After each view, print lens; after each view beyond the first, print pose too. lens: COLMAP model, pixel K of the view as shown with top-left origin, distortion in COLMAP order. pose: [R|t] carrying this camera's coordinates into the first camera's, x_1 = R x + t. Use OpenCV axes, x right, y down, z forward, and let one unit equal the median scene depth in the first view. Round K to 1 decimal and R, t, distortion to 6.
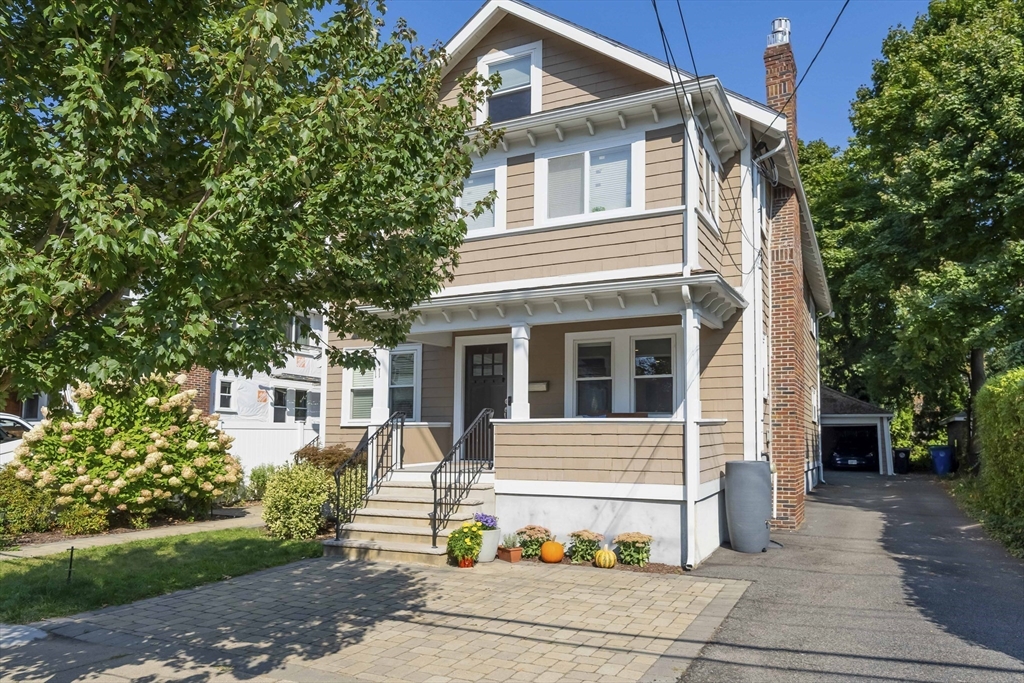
lens RADIAL K [[676.6, 0, 514.2], [0, 676.6, 356.3], [0, 0, 1]] dist [0.032905, 0.001353]
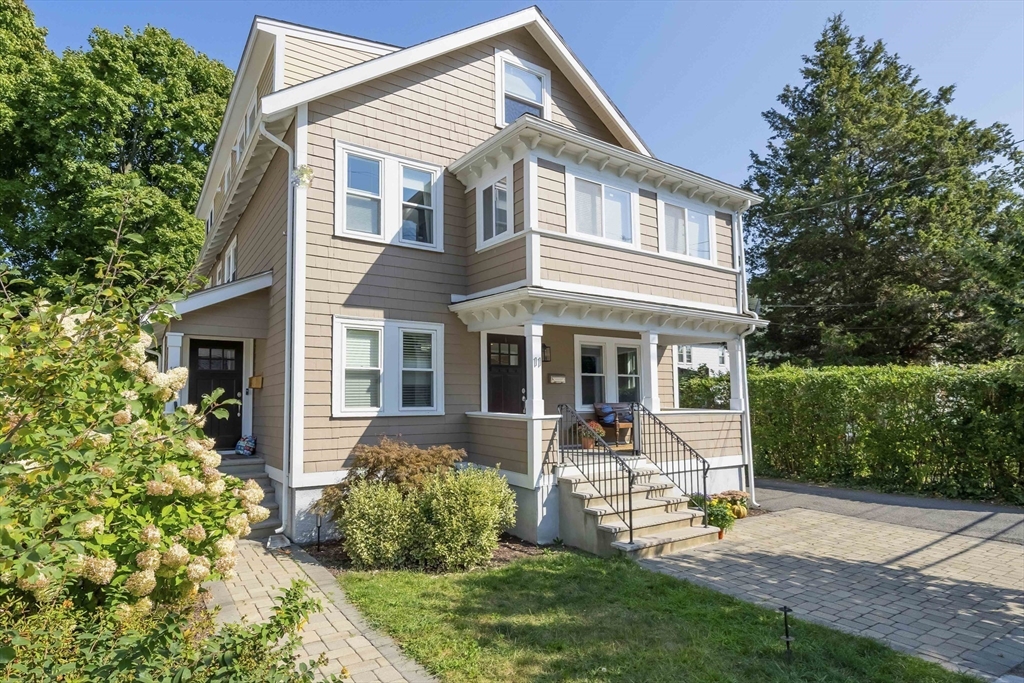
lens RADIAL K [[566.9, 0, 512.0], [0, 566.9, 341.5], [0, 0, 1]] dist [0.003385, -0.000227]
pose [[0.485065, 0.091046, 0.869725, -0.941614], [-0.098822, 0.993901, -0.048930, 0.042009], [-0.868876, -0.062214, 0.491105, 0.696317]]
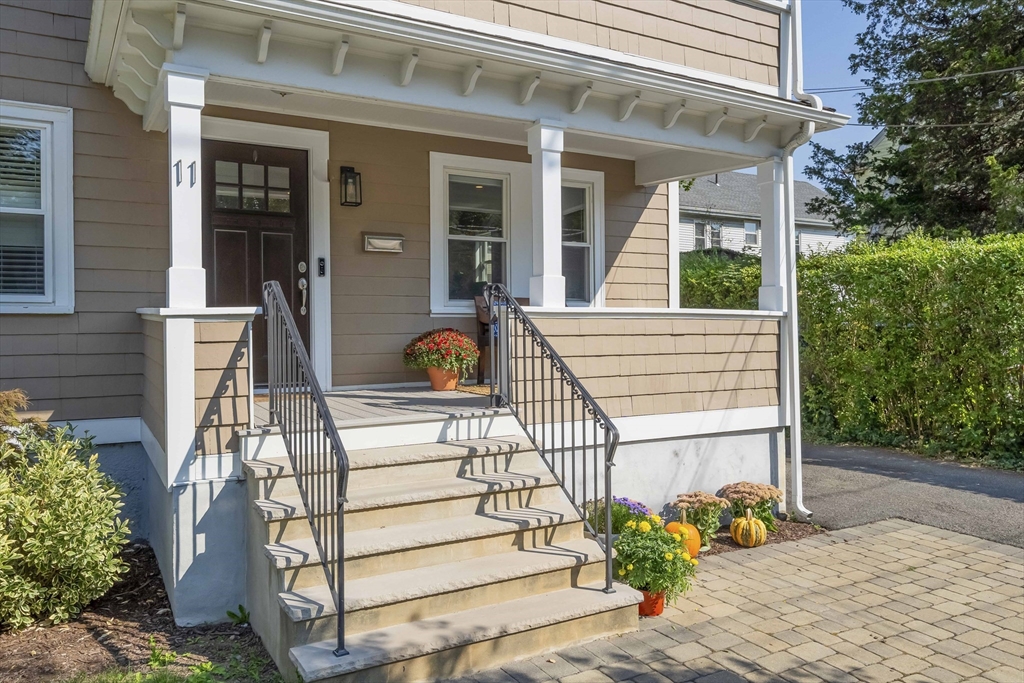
lens RADIAL K [[803.2, 0, 510.1], [0, 803.2, 309.2], [0, 0, 1]] dist [0.003600, 0.001175]
pose [[0.538481, 0.014316, 0.842516, -0.504858], [-0.098294, 0.994097, 0.045931, 0.065415], [-0.836885, -0.107547, 0.536709, 0.658694]]
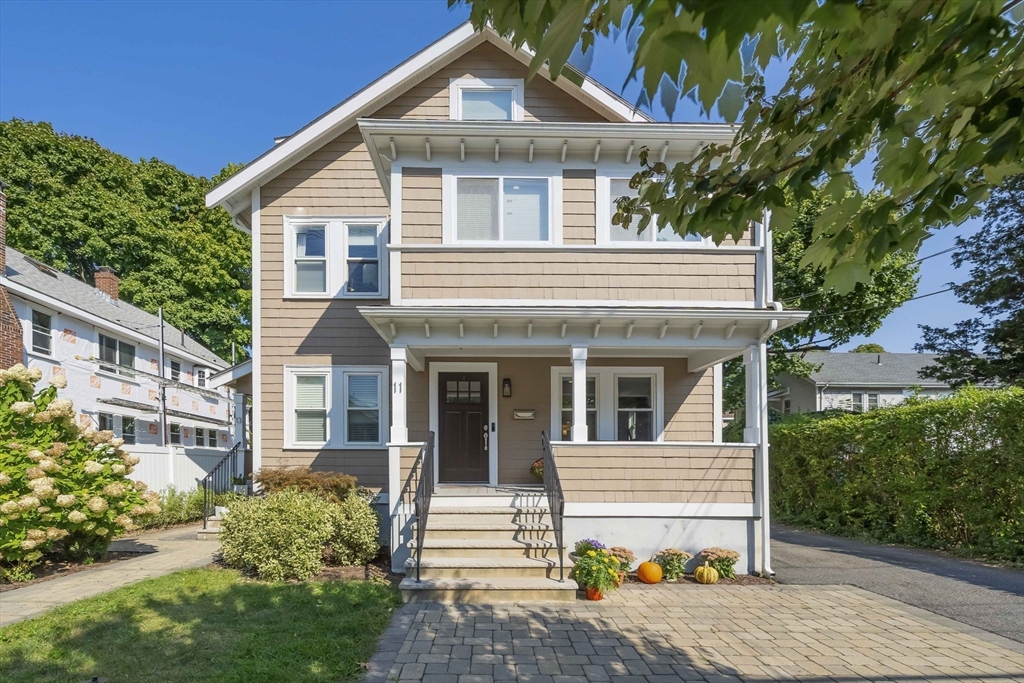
lens RADIAL K [[444.8, 0, 473.7], [0, 444.8, 459.1], [0, 0, 1]] dist [0.001925, -0.000027]
pose [[0.892151, 0.011523, 0.451591, -0.405426], [-0.056815, 0.994599, 0.086864, 0.066713], [-0.448151, -0.103153, 0.887987, 0.465459]]
